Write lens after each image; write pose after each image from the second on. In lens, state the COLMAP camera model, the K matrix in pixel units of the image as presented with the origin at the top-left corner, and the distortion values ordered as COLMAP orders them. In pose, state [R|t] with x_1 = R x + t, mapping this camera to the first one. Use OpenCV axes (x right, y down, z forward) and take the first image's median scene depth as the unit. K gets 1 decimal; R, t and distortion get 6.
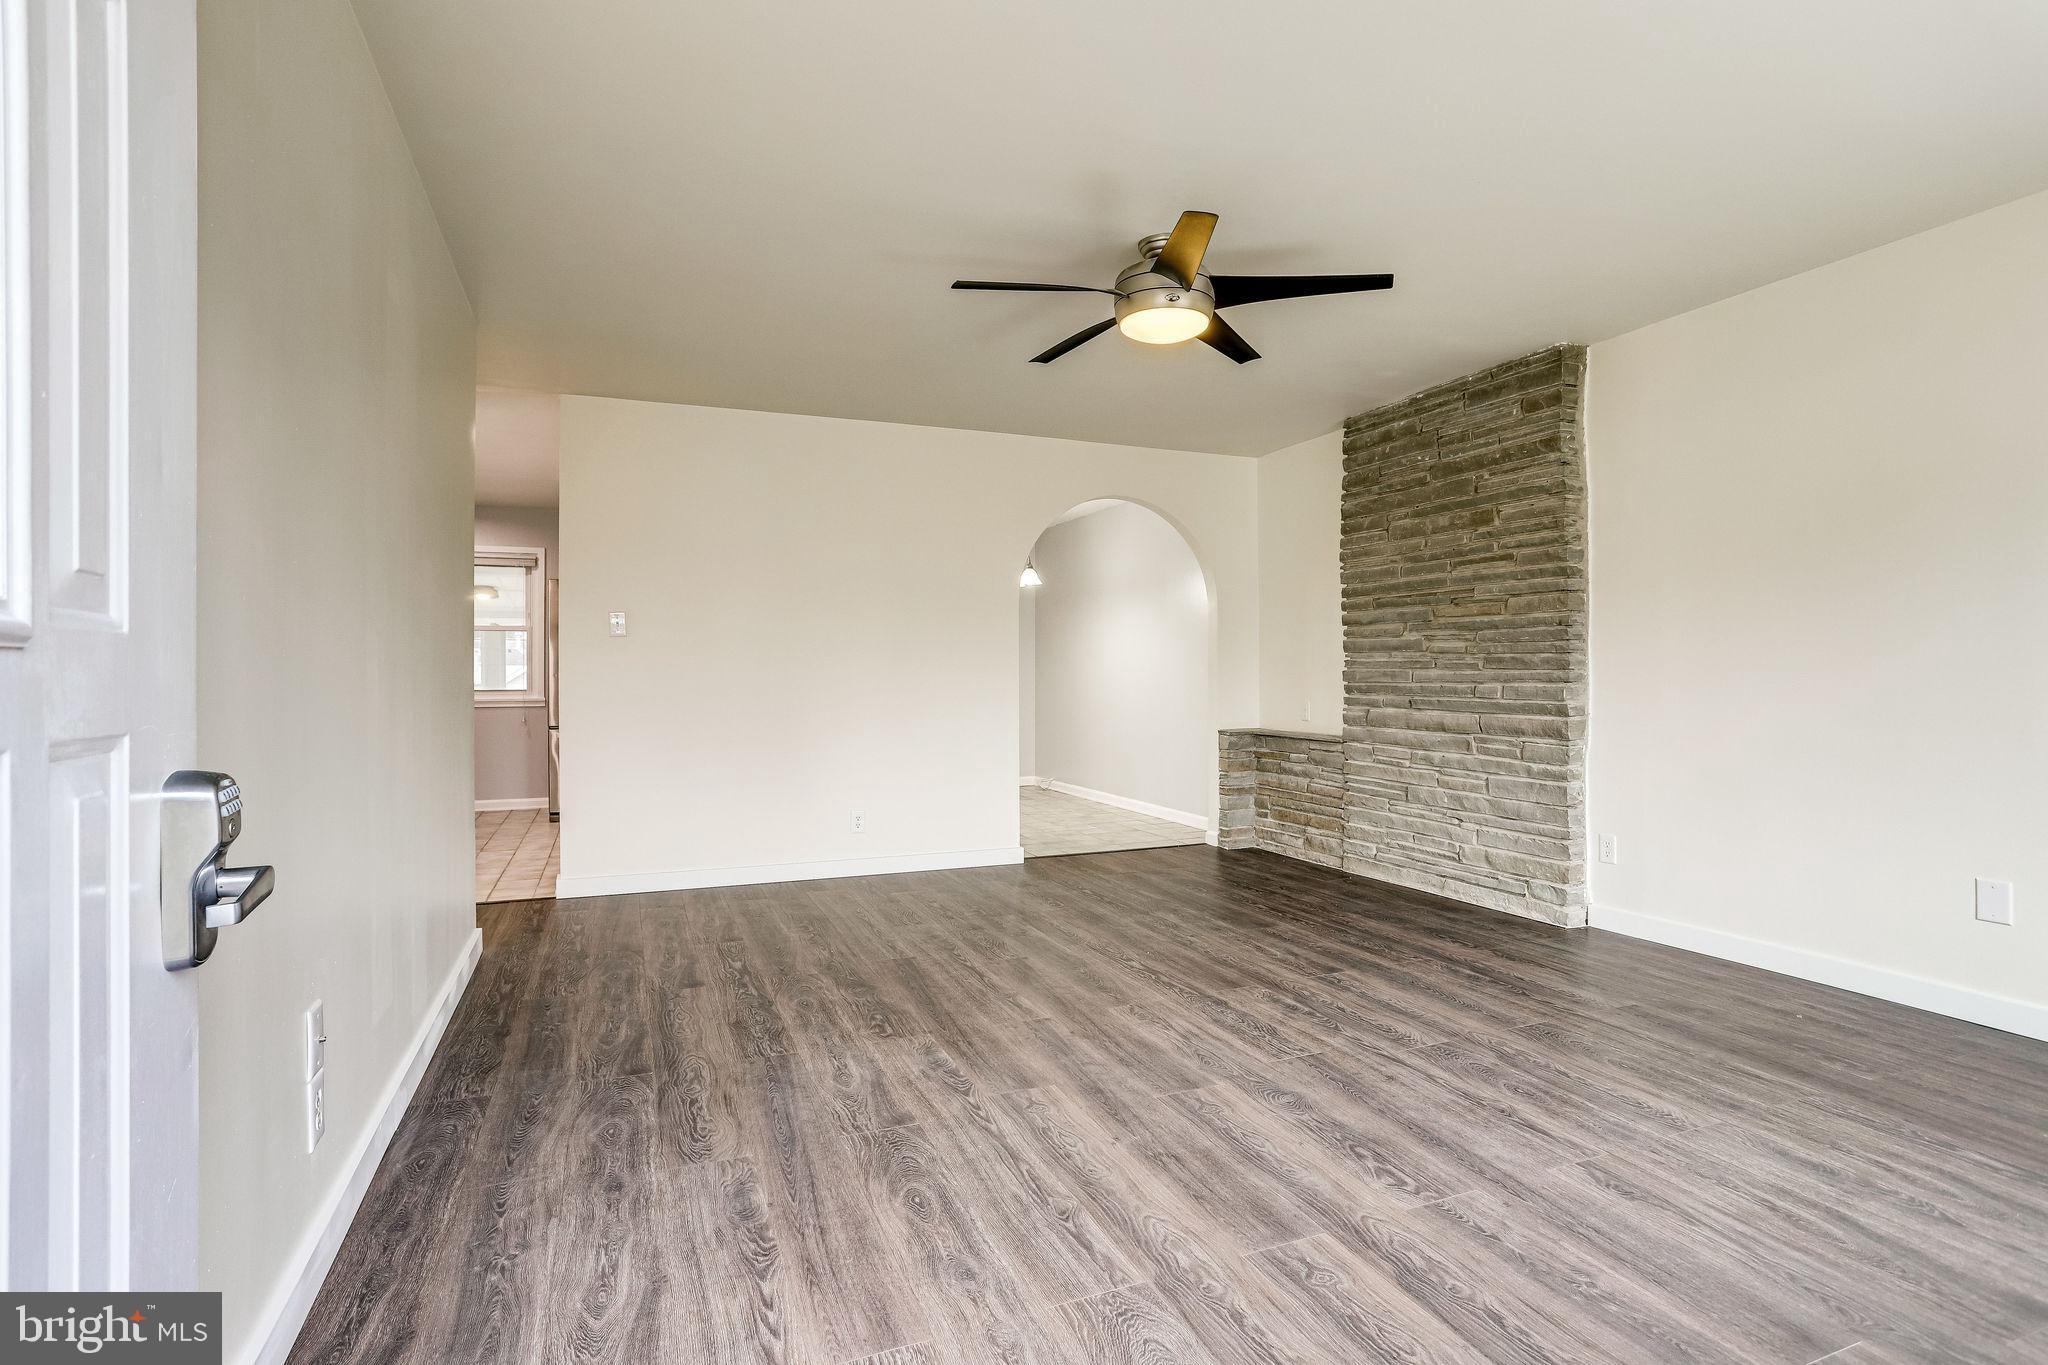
lens RADIAL K [[992.8, 0, 1014.2], [0, 992.8, 671.0], [0, 0, 1]] dist [-0.056171, 0.033639]
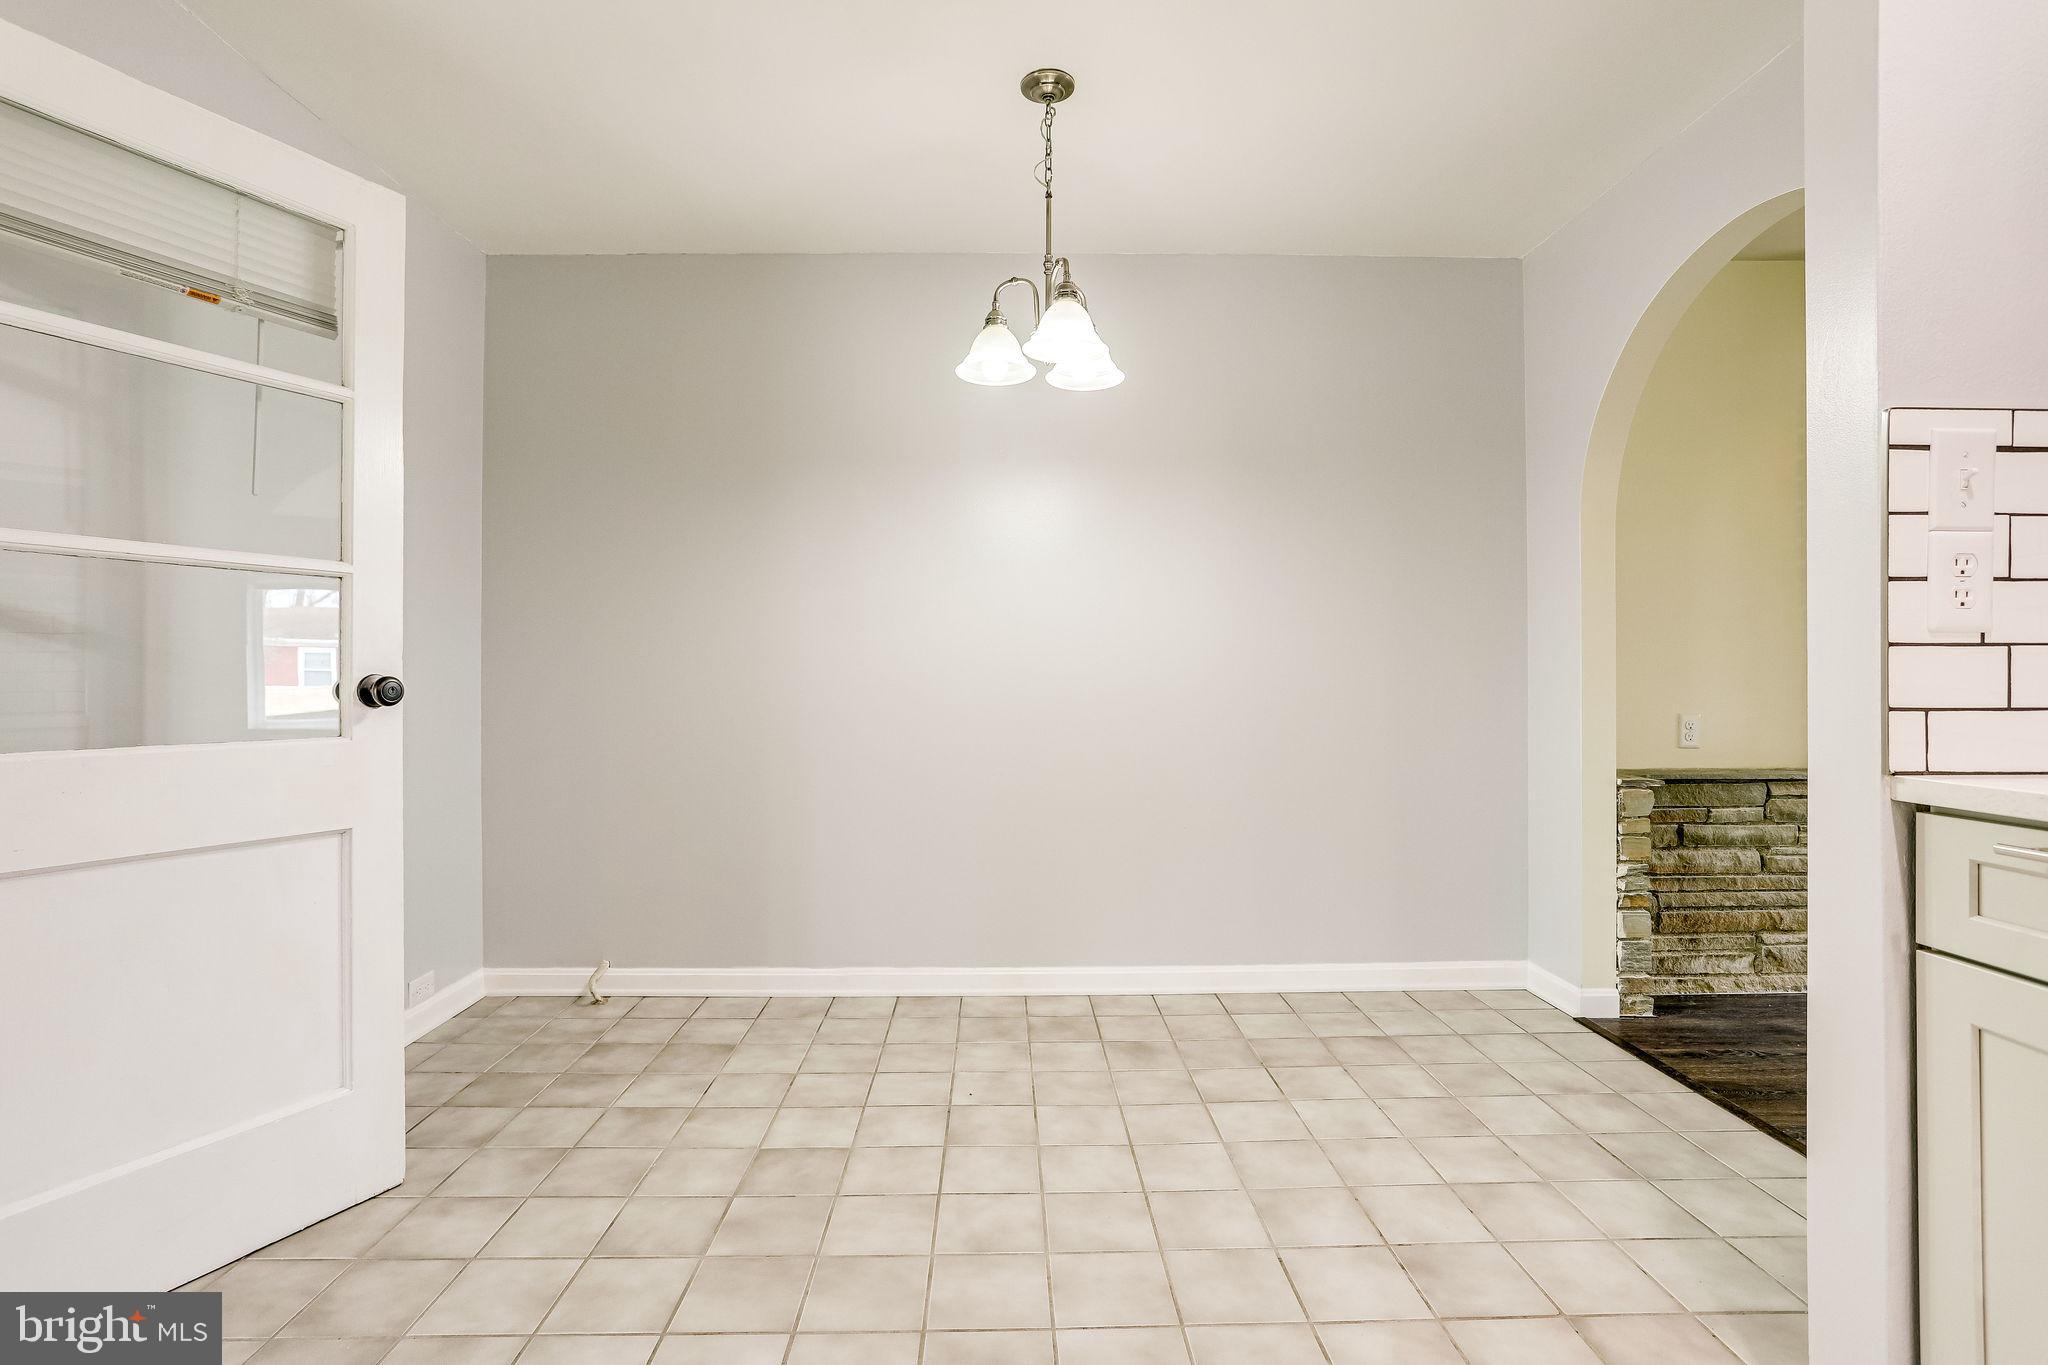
lens RADIAL K [[992.8, 0, 1014.2], [0, 992.8, 671.0], [0, 0, 1]] dist [-0.056171, 0.033639]
pose [[0.363760, 0.003239, 0.931487, -0.369644], [-0.000946, 0.999995, -0.003108, 0.008679], [-0.931492, 0.000250, 0.363761, 1.171791]]
